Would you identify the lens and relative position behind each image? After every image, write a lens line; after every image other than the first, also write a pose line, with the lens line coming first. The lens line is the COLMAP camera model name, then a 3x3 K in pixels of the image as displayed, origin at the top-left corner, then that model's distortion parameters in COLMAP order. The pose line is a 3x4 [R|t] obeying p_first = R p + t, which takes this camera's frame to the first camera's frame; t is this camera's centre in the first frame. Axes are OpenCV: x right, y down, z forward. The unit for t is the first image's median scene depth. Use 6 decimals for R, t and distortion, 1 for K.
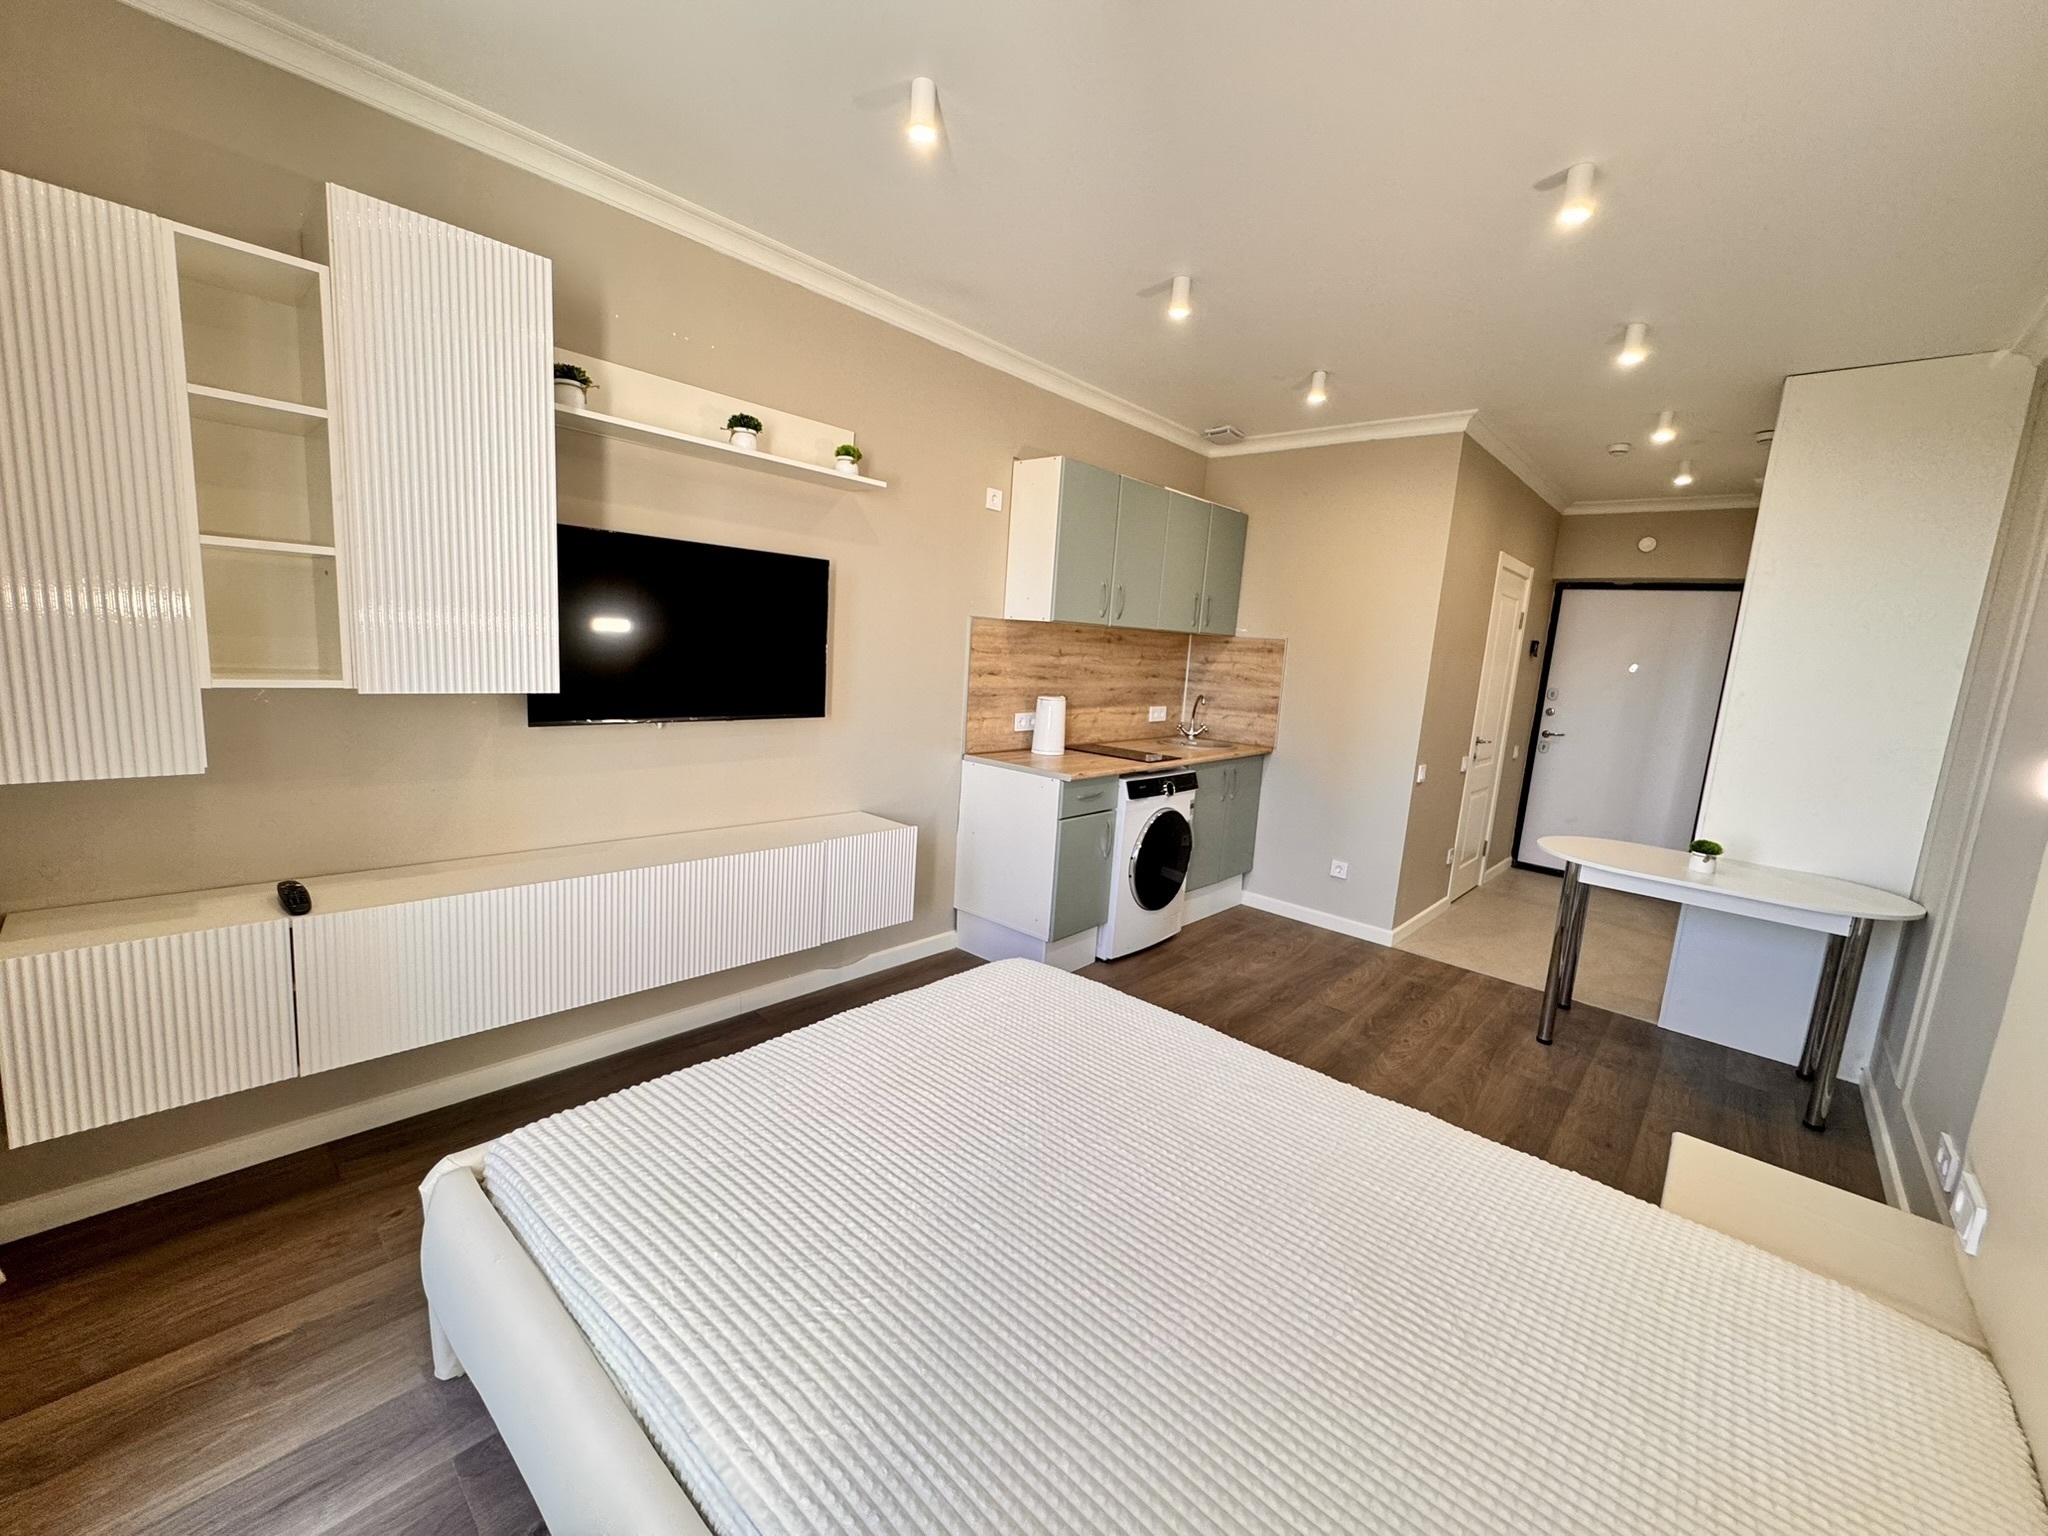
lens RADIAL K [[816.7, 0, 1024.4], [0, 816.7, 764.4], [0, 0, 1]] dist [-0.003827, 0.000732]
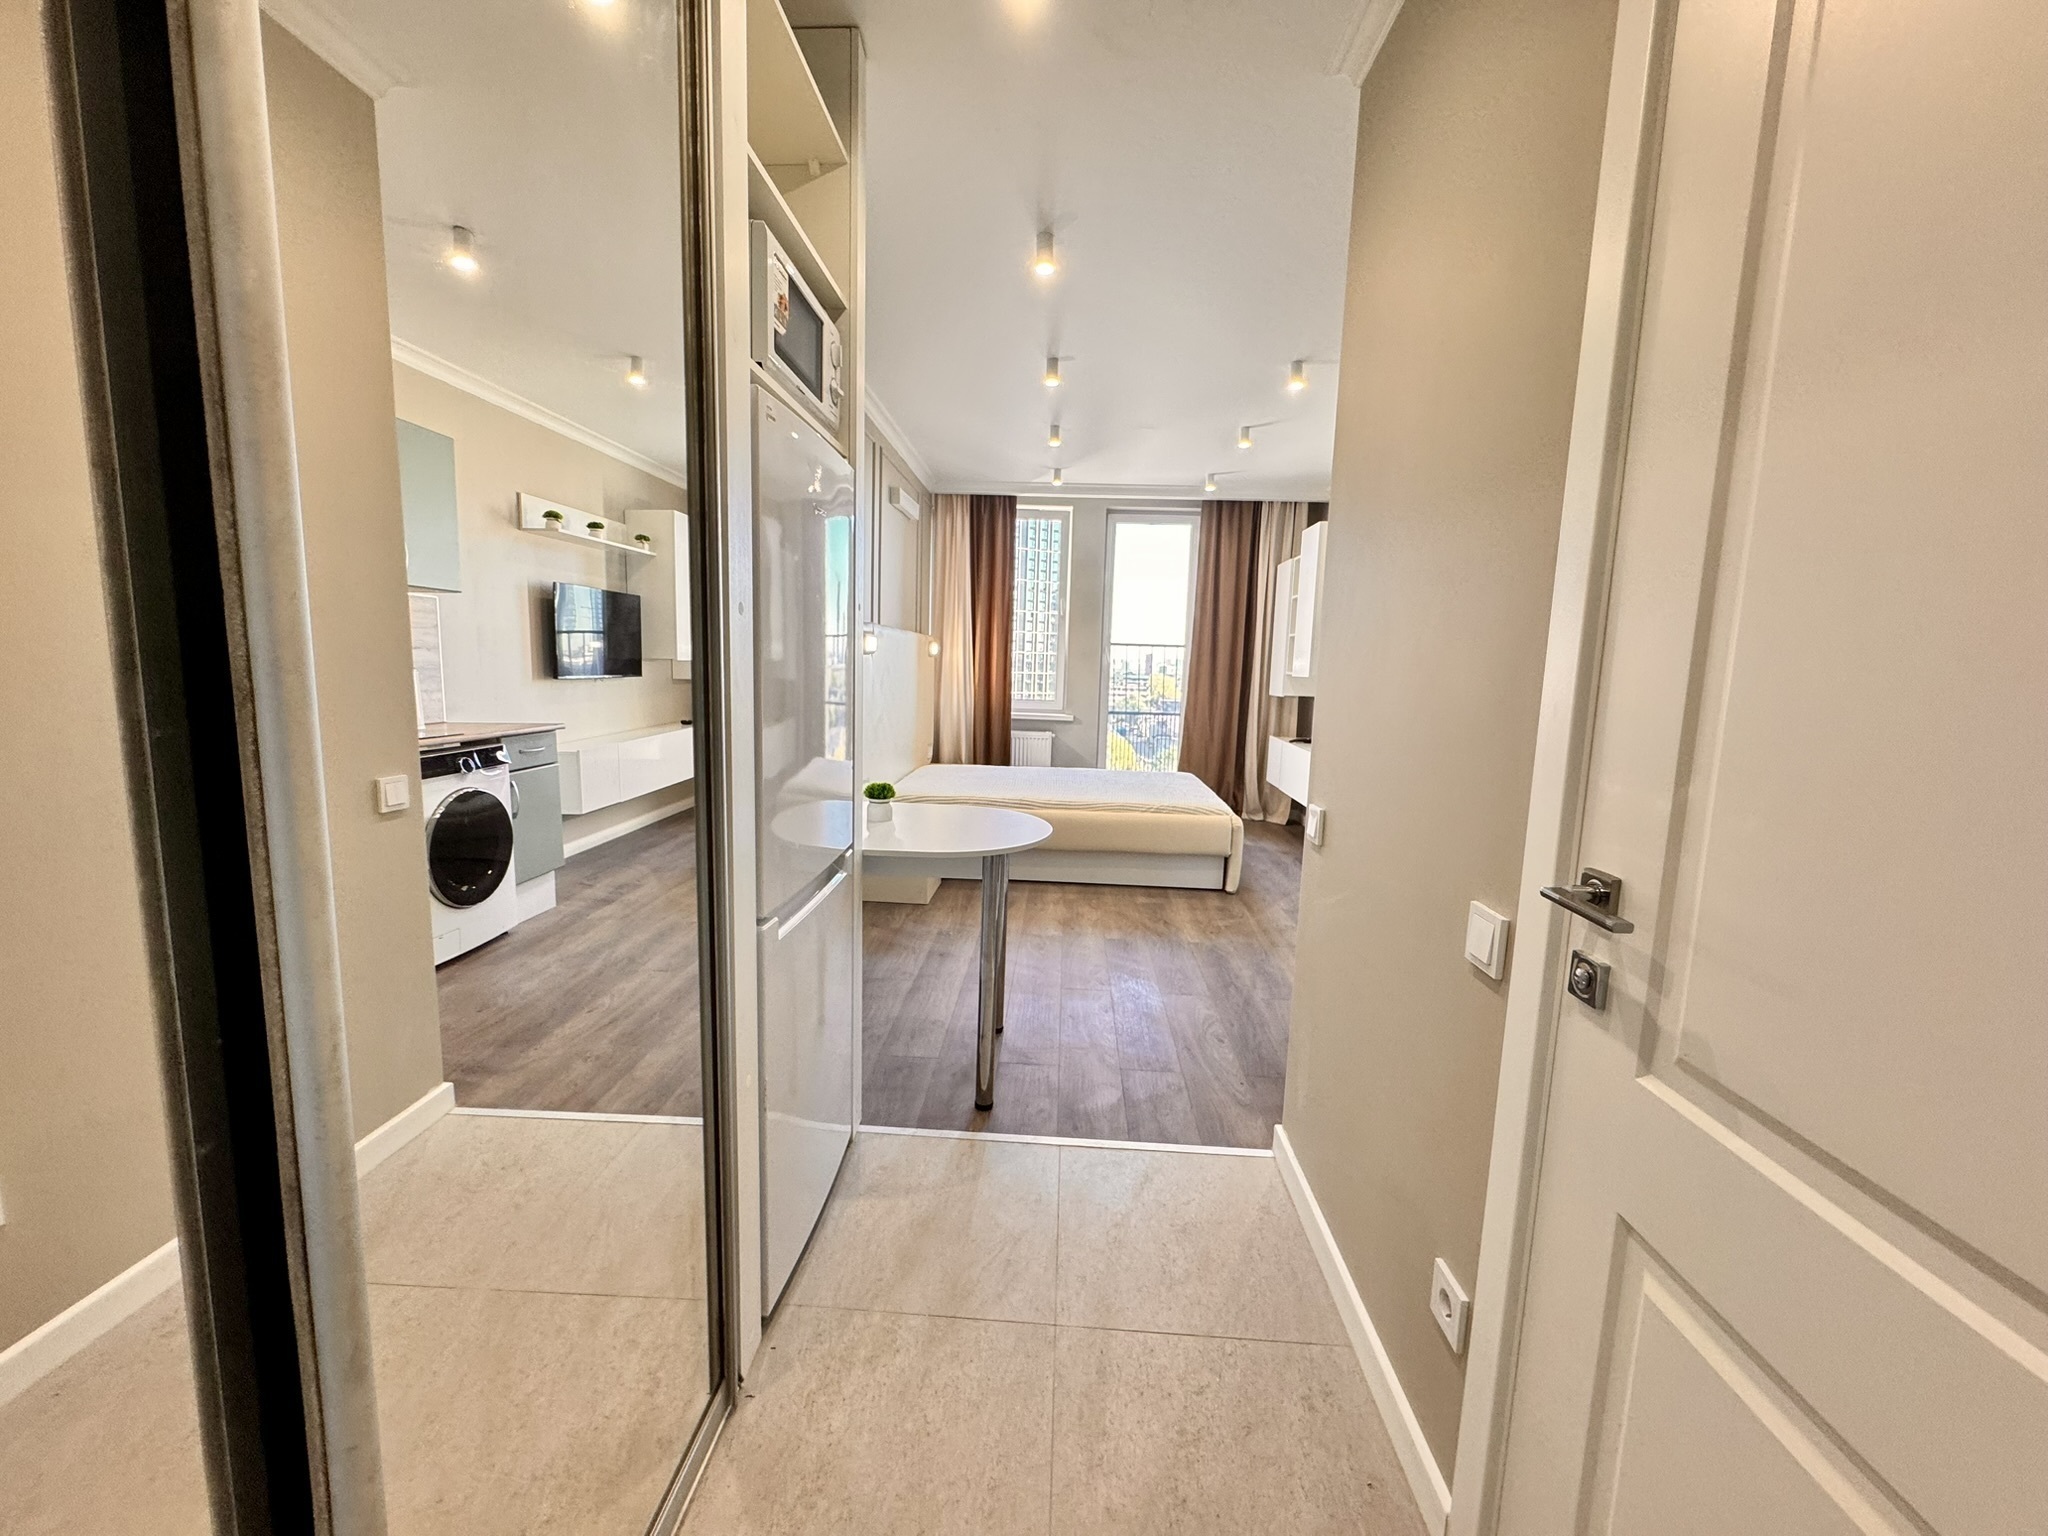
lens RADIAL K [[816.7, 0, 1027.9], [0, 816.7, 769.1], [0, 0, 1]] dist [-0.003827, 0.000732]
pose [[-0.767677, -0.011060, -0.640742, 0.949978], [-0.180350, 0.963168, 0.199453, -0.085218], [0.614936, 0.268673, -0.741397, 1.291437]]
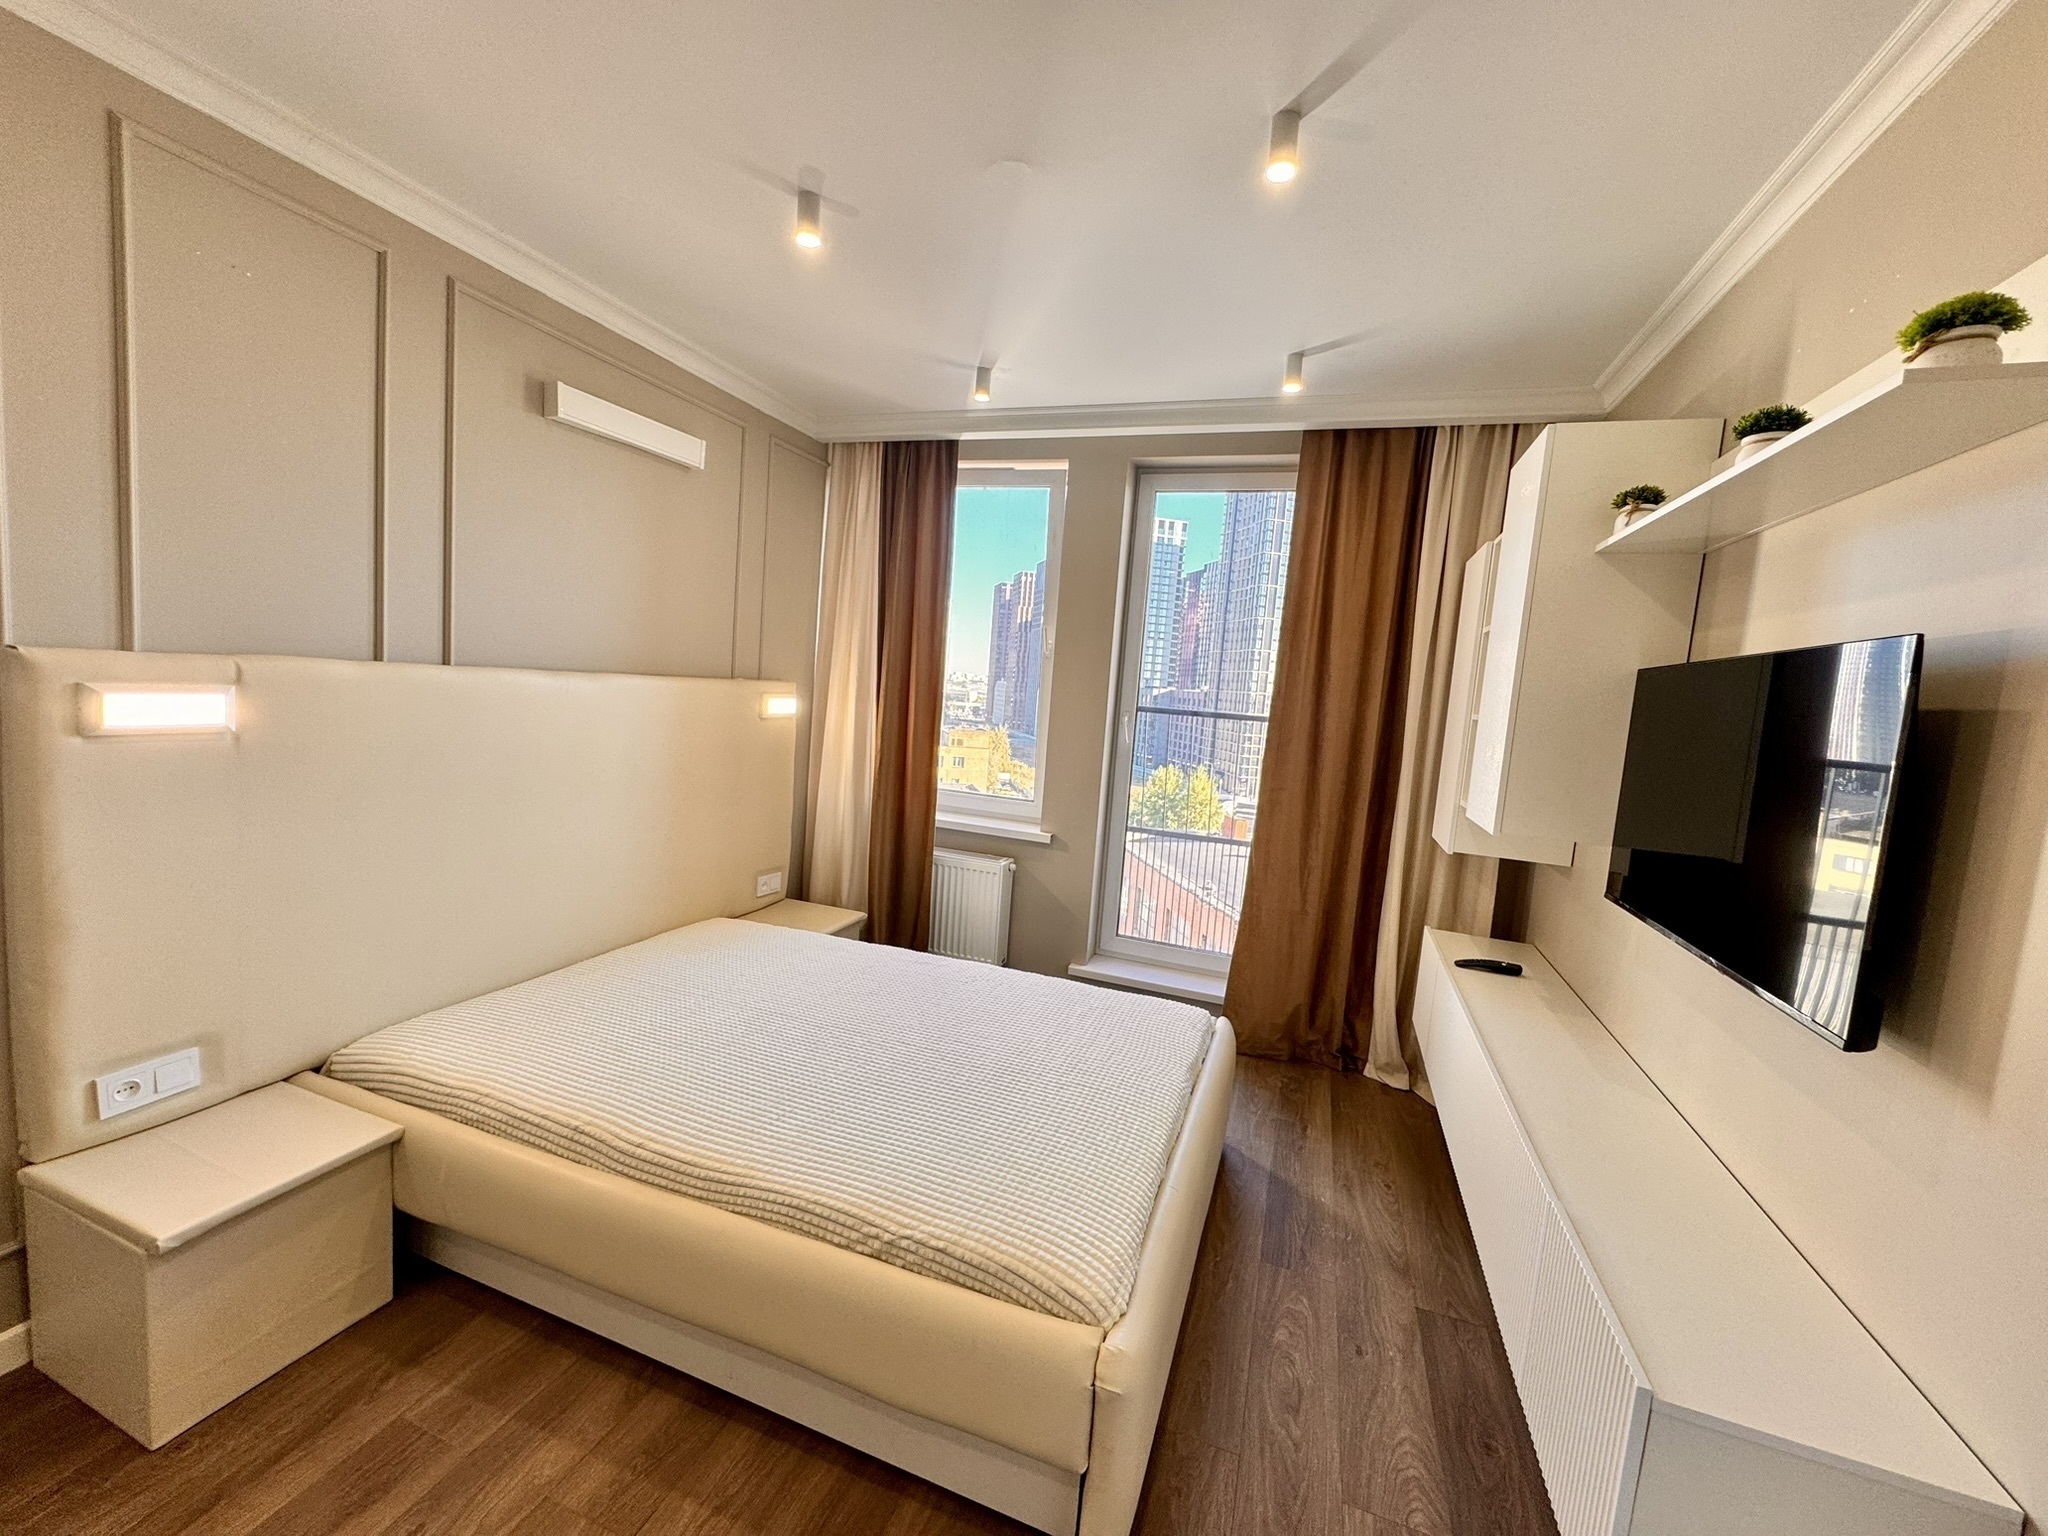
lens RADIAL K [[816.7, 0, 1024.1], [0, 816.7, 765.3], [0, 0, 1]] dist [-0.003827, 0.000732]
pose [[-0.913135, -0.101919, -0.394711, 0.189780], [-0.197113, 0.957919, 0.208659, -0.138330], [0.356835, 0.268337, -0.894798, 0.866836]]
